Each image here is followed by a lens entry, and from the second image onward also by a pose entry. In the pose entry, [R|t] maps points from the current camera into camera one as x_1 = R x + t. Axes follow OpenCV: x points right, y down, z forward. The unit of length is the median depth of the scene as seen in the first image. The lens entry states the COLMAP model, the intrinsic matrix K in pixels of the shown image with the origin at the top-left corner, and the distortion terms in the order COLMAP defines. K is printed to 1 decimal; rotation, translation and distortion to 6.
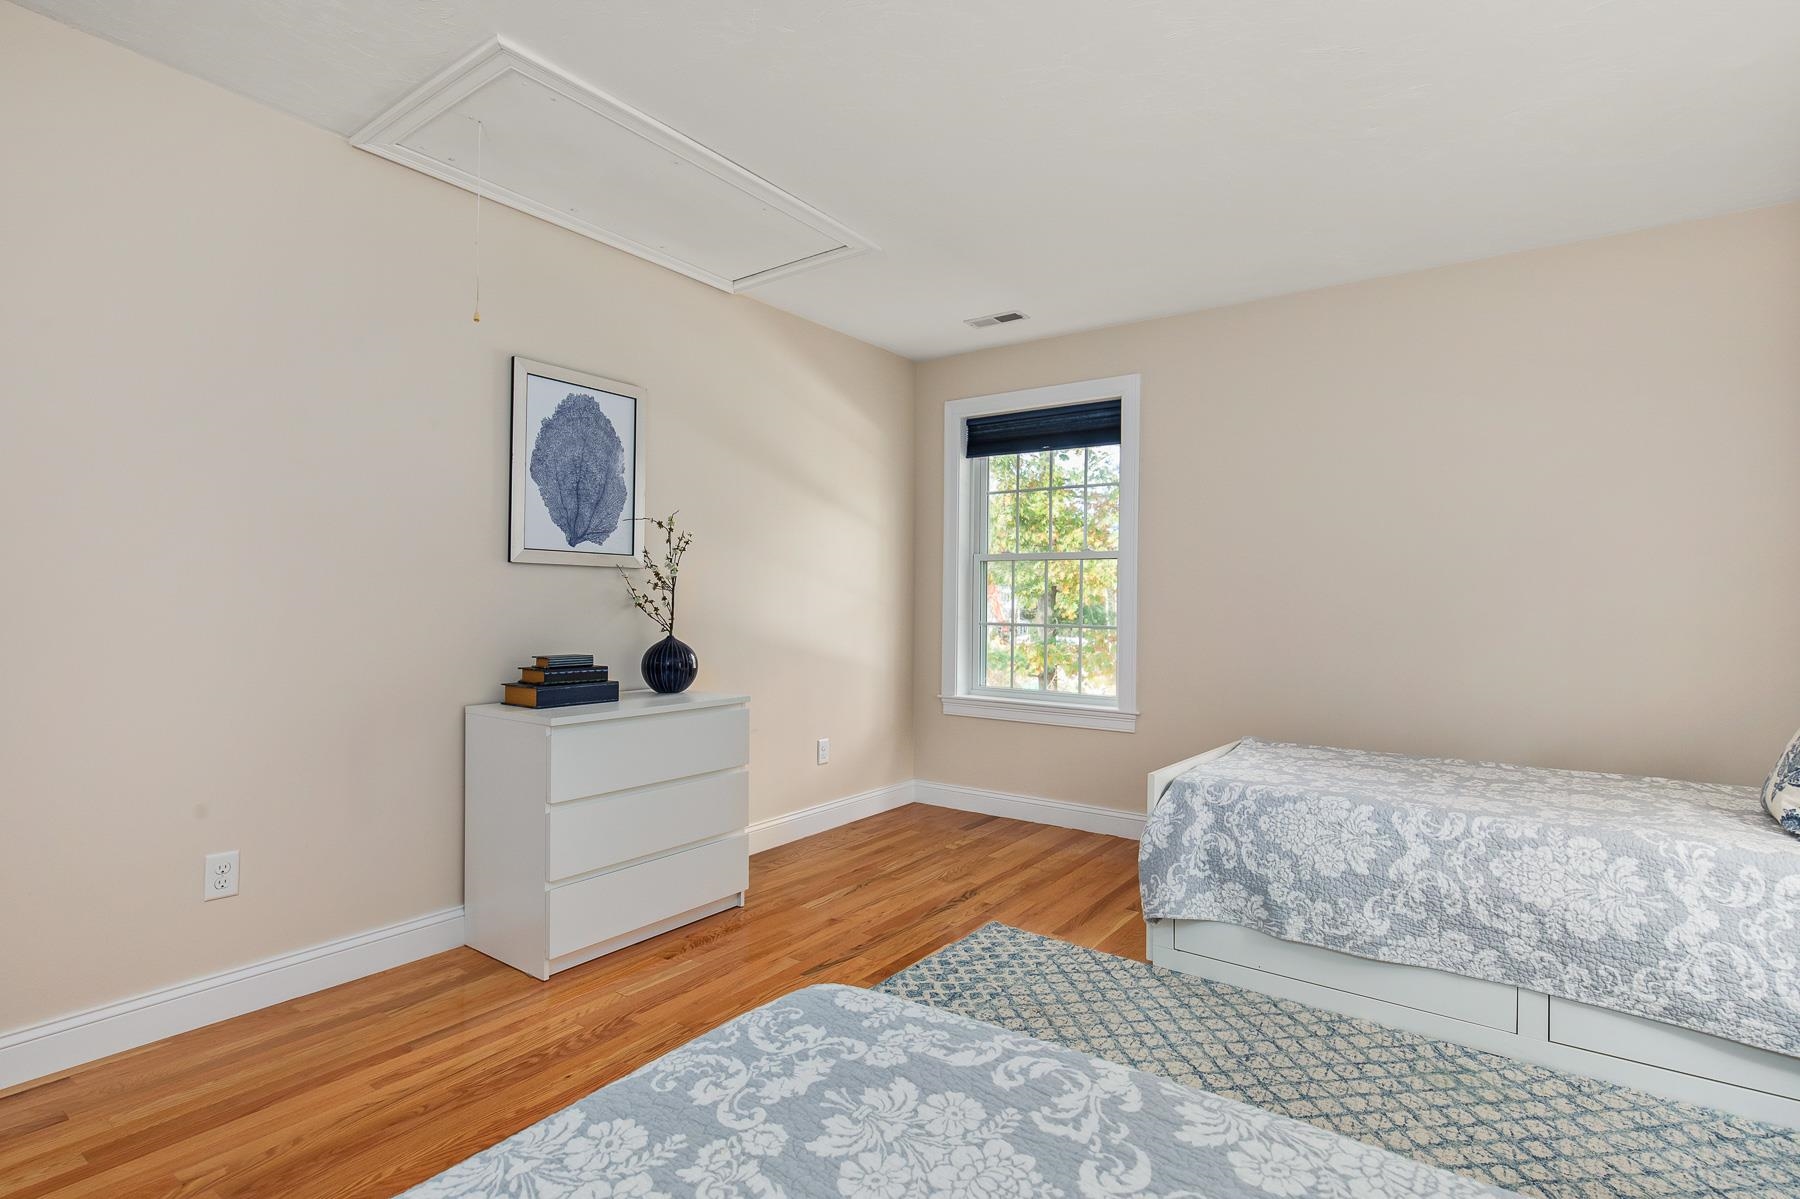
lens RADIAL K [[881.8, 0, 911.9], [0, 881.8, 601.5], [0, 0, 1]] dist [0.002230, -0.000048]
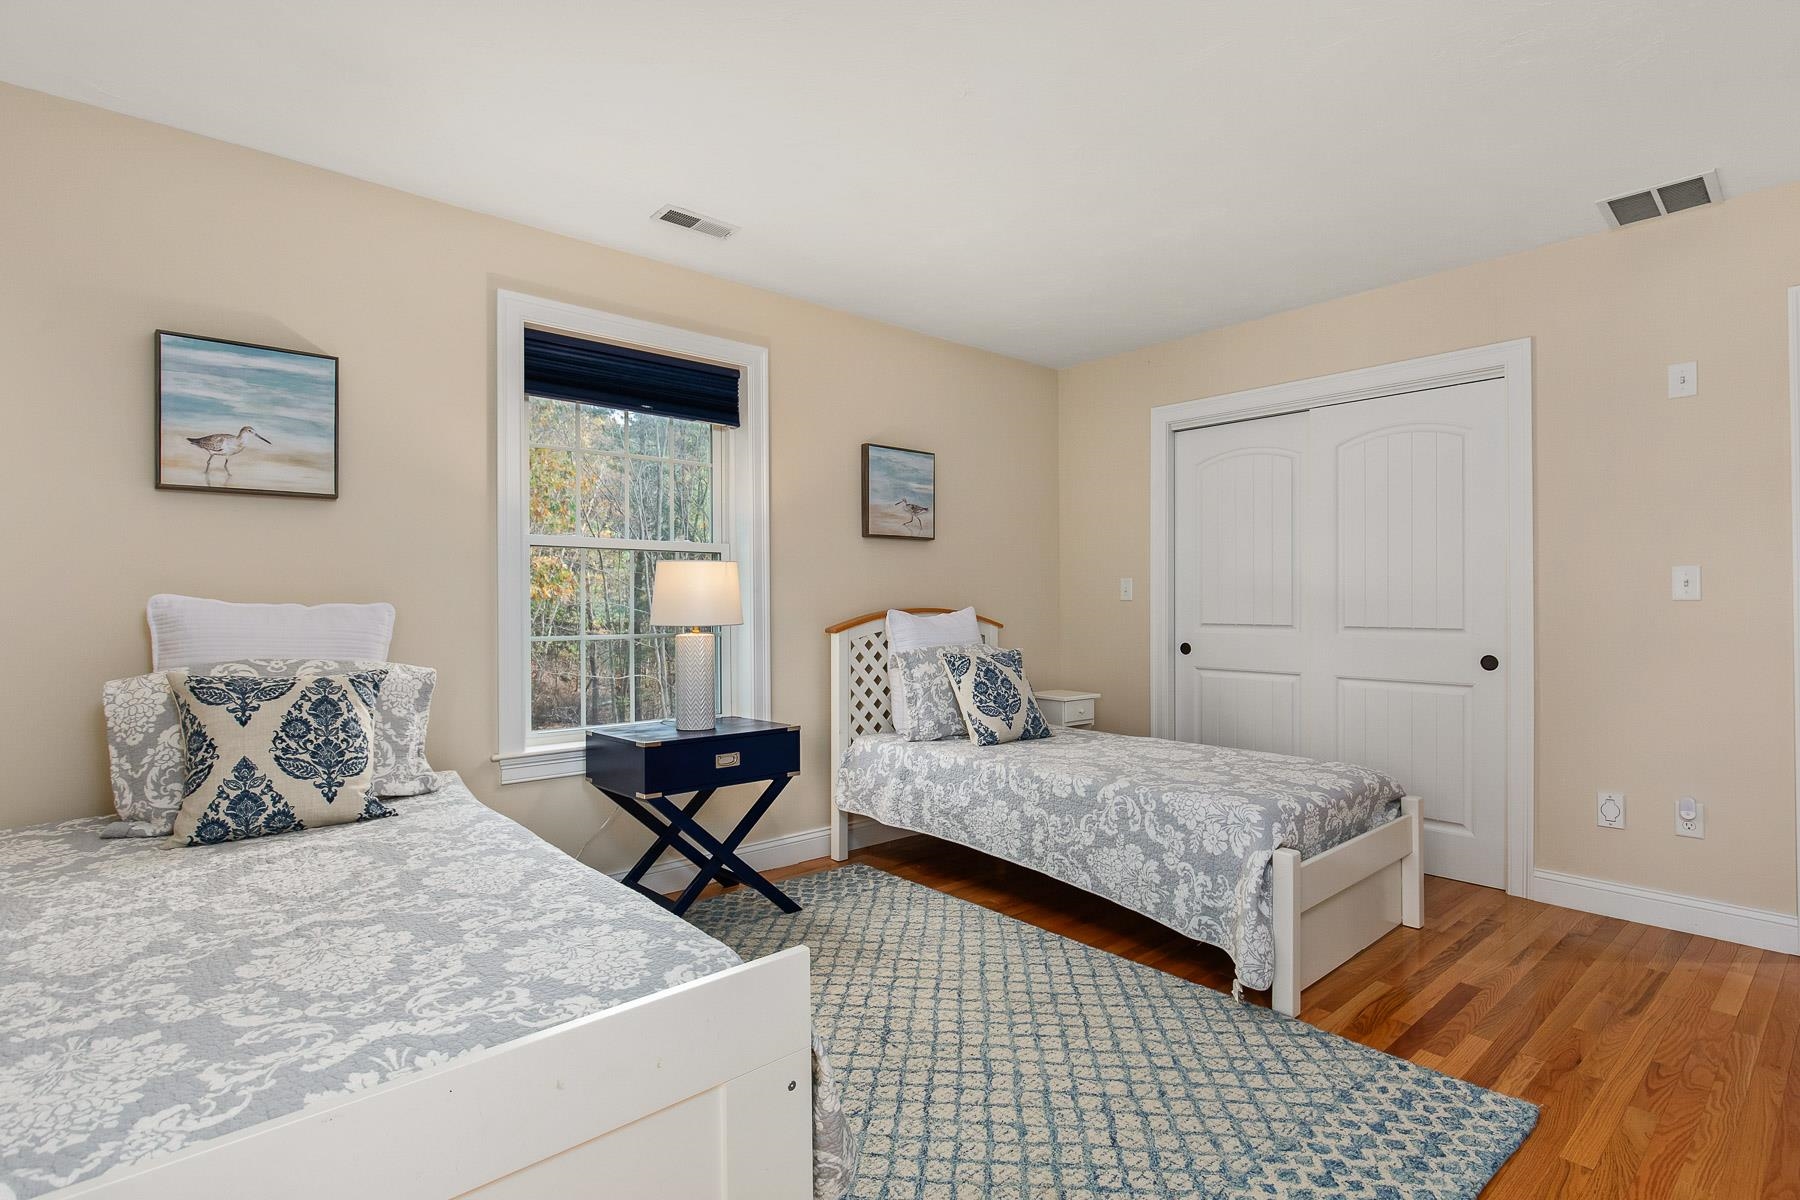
lens RADIAL K [[881.8, 0, 885.2], [0, 881.8, 592.6], [0, 0, 1]] dist [0.002230, -0.000048]
pose [[-0.970935, -0.009219, 0.239166, 0.124925], [-0.010598, 0.999934, -0.004480, -0.010527], [-0.239109, -0.006884, -0.970968, 1.669590]]
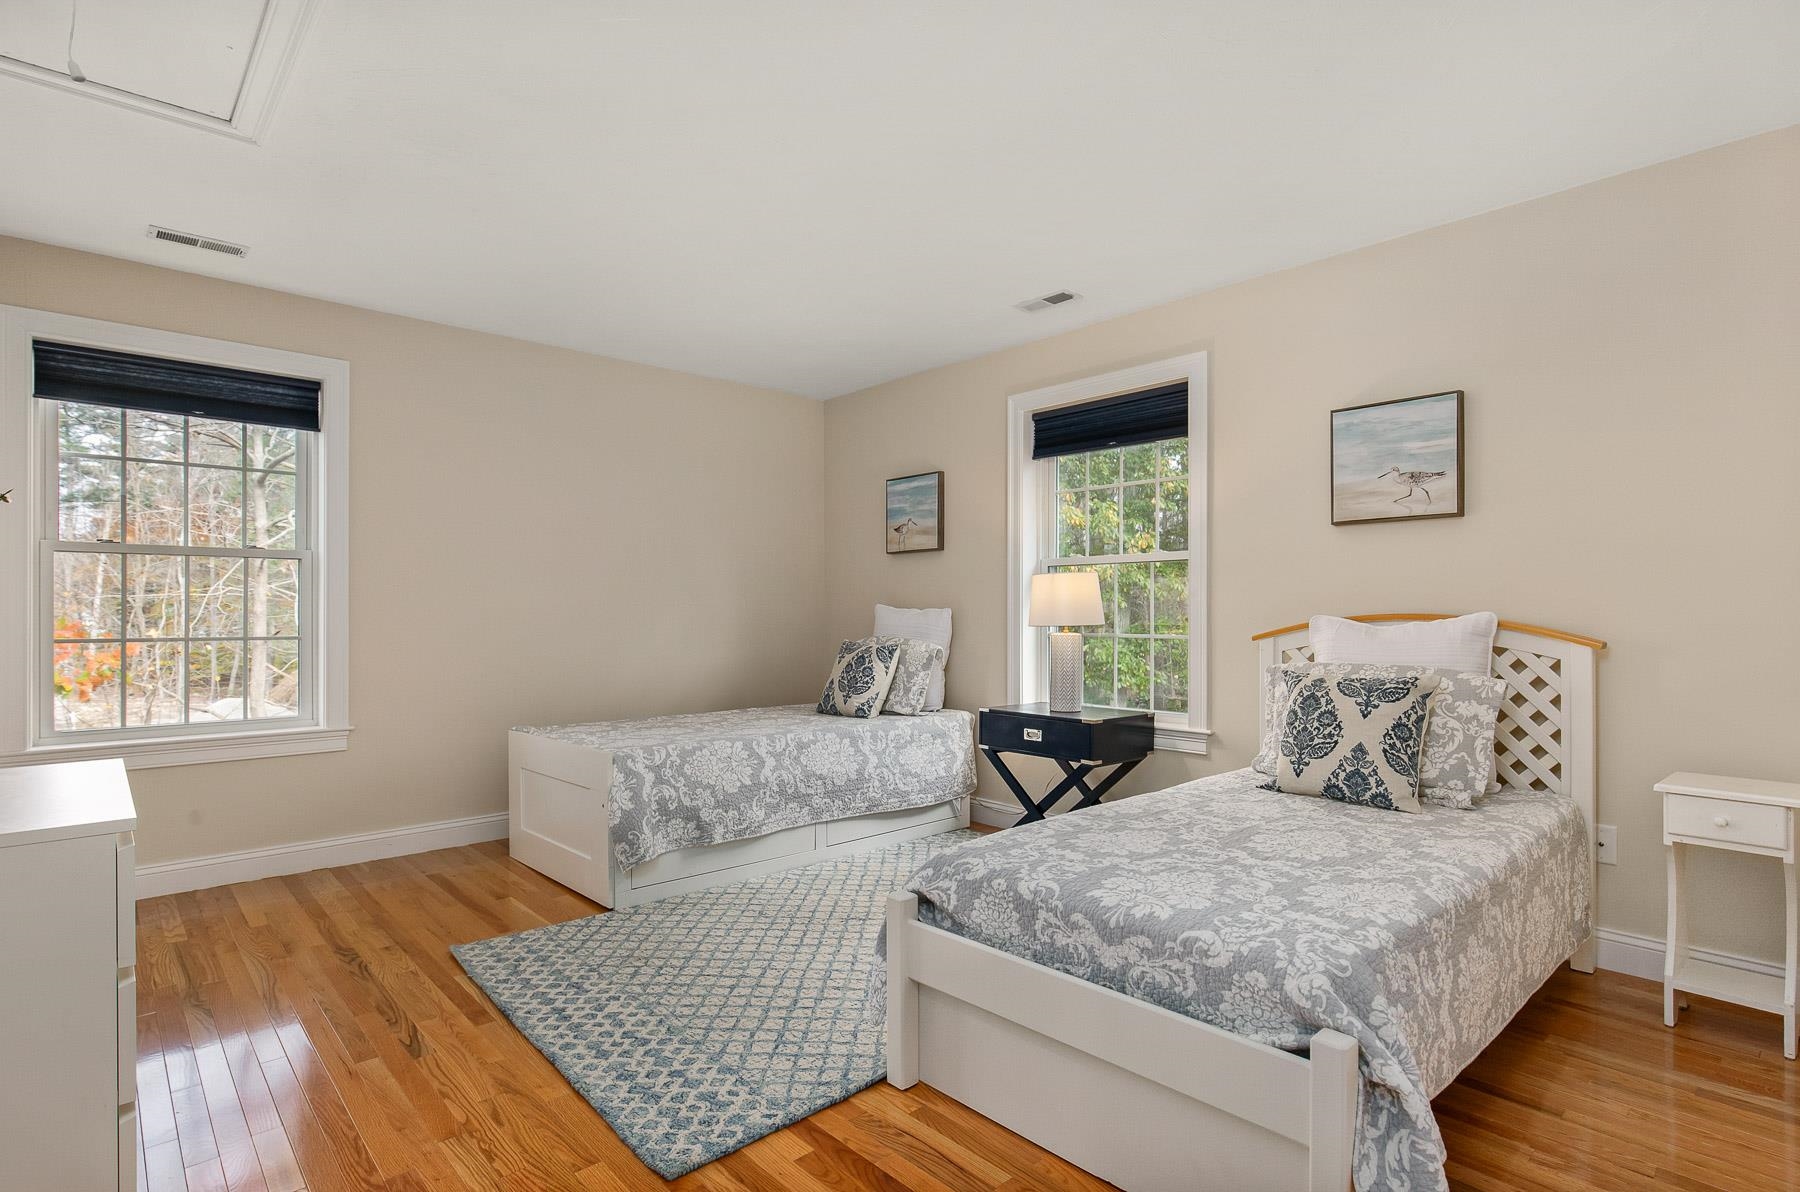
lens RADIAL K [[881.8, 0, 899.4], [0, 881.8, 611.7], [0, 0, 1]] dist [0.002230, -0.000048]
pose [[0.208872, -0.008052, 0.977910, -0.910380], [0.001851, 0.999968, 0.007838, -0.003808], [-0.977941, 0.000173, 0.208881, 0.413261]]
